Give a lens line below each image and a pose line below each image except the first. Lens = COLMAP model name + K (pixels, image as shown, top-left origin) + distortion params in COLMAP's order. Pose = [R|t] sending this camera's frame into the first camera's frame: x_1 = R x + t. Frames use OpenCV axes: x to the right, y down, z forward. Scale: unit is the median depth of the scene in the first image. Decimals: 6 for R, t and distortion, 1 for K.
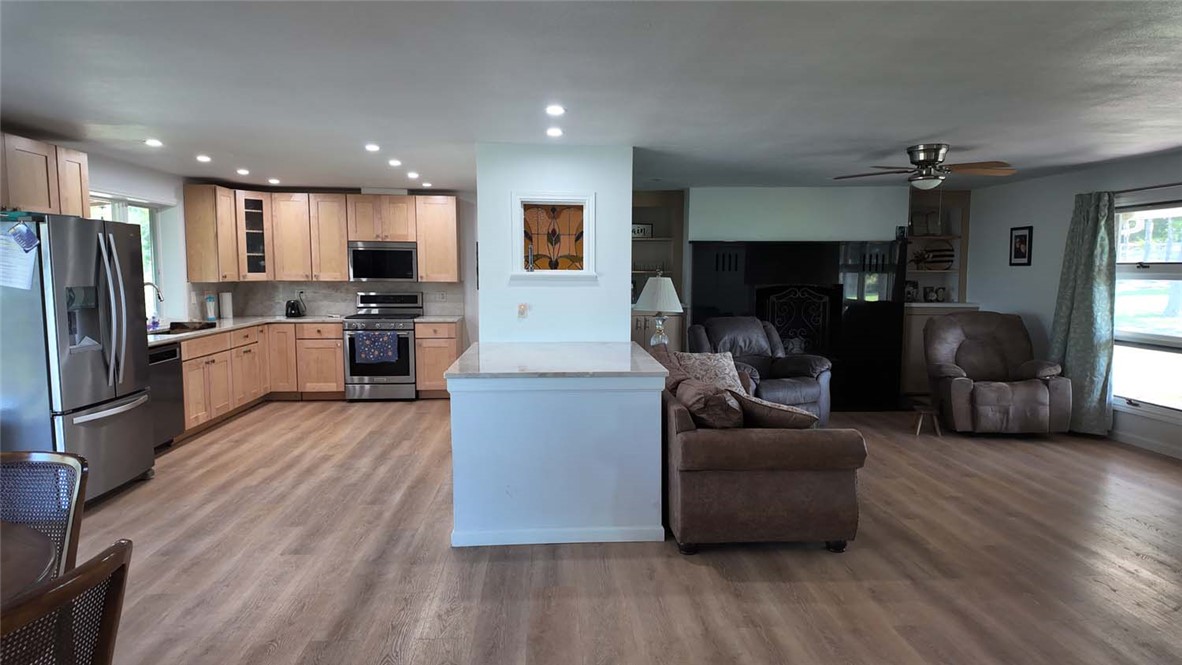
lens RADIAL K [[690.4, 0, 593.2], [0, 690.4, 336.8], [0, 0, 1]] dist [0.062808, -0.069778]
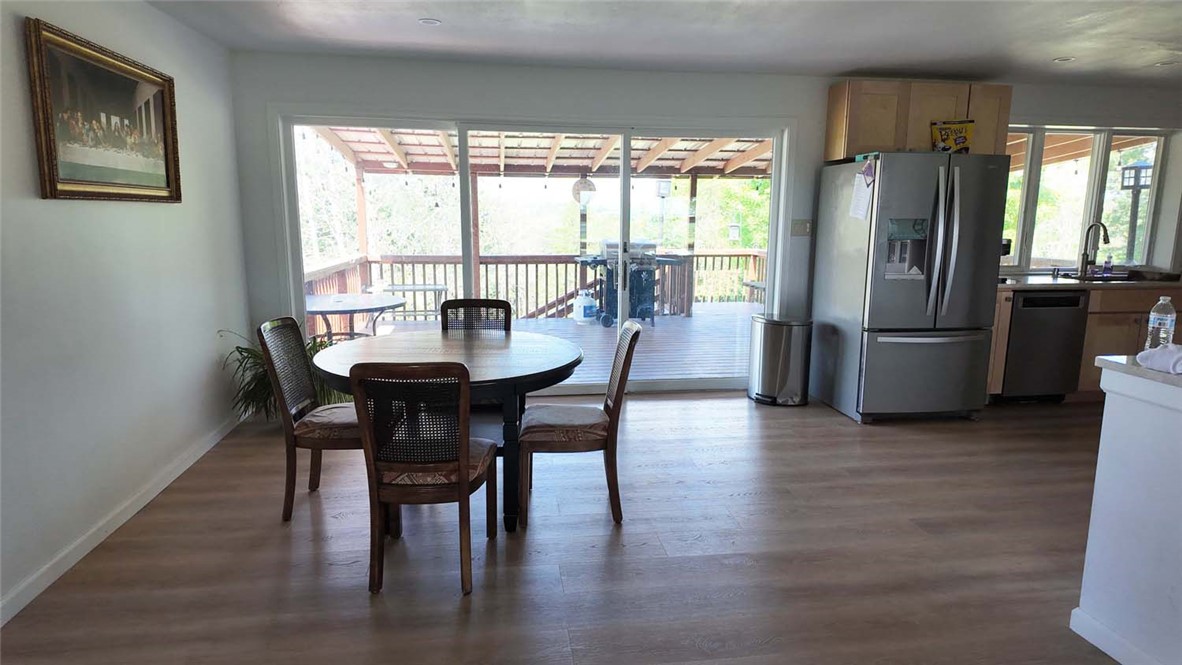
lens RADIAL K [[690.4, 0, 593.2], [0, 690.4, 336.8], [0, 0, 1]] dist [0.062808, -0.069778]
pose [[0.084924, 0.169994, -0.981779, 0.171973], [-0.105053, 0.981374, 0.160837, -0.008312], [0.990834, 0.089480, 0.101201, 0.238556]]
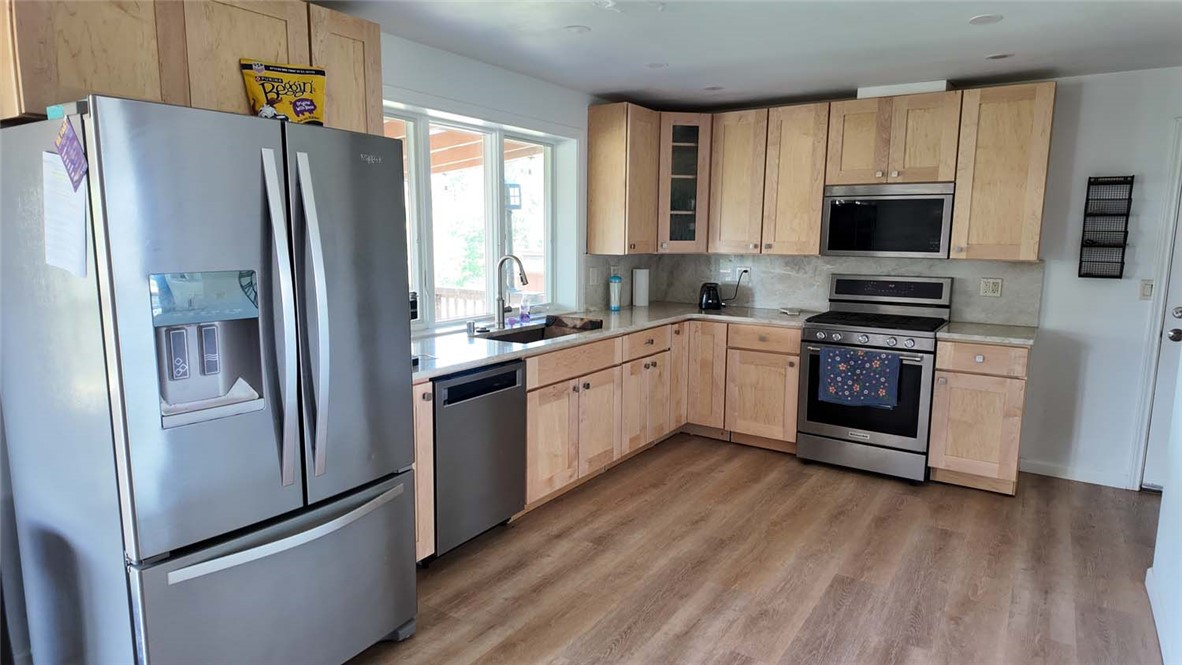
lens RADIAL K [[690.4, 0, 593.2], [0, 690.4, 336.8], [0, 0, 1]] dist [0.062808, -0.069778]
pose [[0.795396, 0.094783, -0.598633, -0.155945], [-0.066459, 0.995380, 0.069296, -0.042827], [0.602435, -0.015333, 0.798020, 0.445802]]
